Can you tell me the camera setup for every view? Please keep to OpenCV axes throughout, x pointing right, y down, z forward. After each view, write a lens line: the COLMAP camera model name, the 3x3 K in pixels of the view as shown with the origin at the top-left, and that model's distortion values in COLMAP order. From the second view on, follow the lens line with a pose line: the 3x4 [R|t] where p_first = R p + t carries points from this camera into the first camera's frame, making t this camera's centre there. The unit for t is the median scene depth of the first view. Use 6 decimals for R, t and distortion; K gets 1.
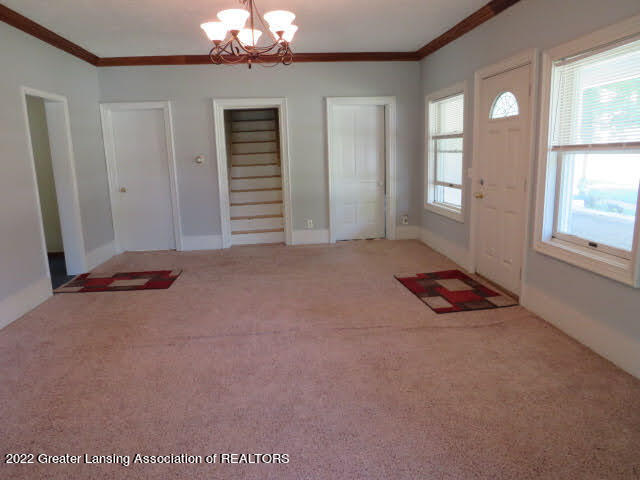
lens RADIAL K [[452.6, 0, 321.1], [0, 452.6, 237.9], [0, 0, 1]] dist [-0.030938, 0.013211]
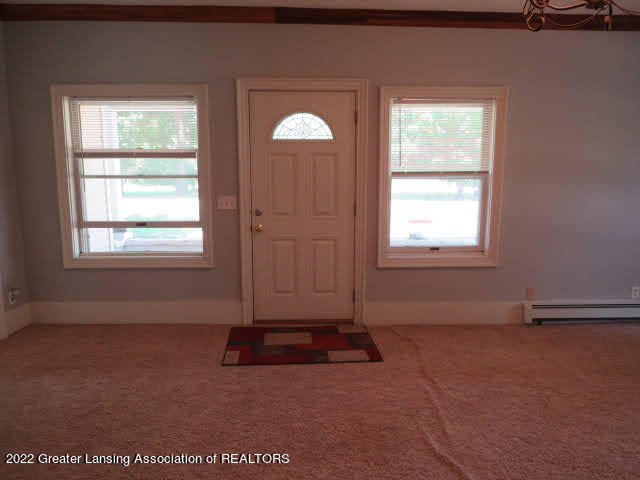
lens RADIAL K [[452.6, 0, 317.0], [0, 452.6, 237.6], [0, 0, 1]] dist [-0.030938, 0.013211]
pose [[0.058417, -0.105950, 0.992654, -0.452586], [0.183813, 0.978493, 0.093621, -0.129373], [-0.981224, 0.176994, 0.076636, 0.790074]]
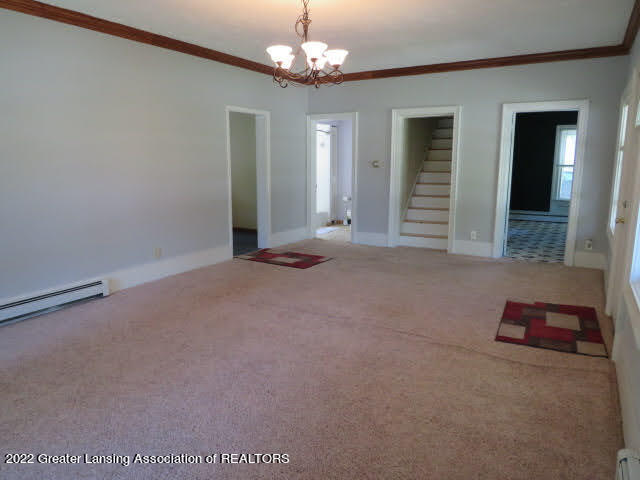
lens RADIAL K [[452.6, 0, 321.4], [0, 452.6, 243.3], [0, 0, 1]] dist [-0.030938, 0.013211]
pose [[0.807403, 0.138675, -0.573472, 0.363969], [-0.137522, 0.989446, 0.045644, -0.016527], [0.573749, 0.042012, 0.817953, 0.030152]]
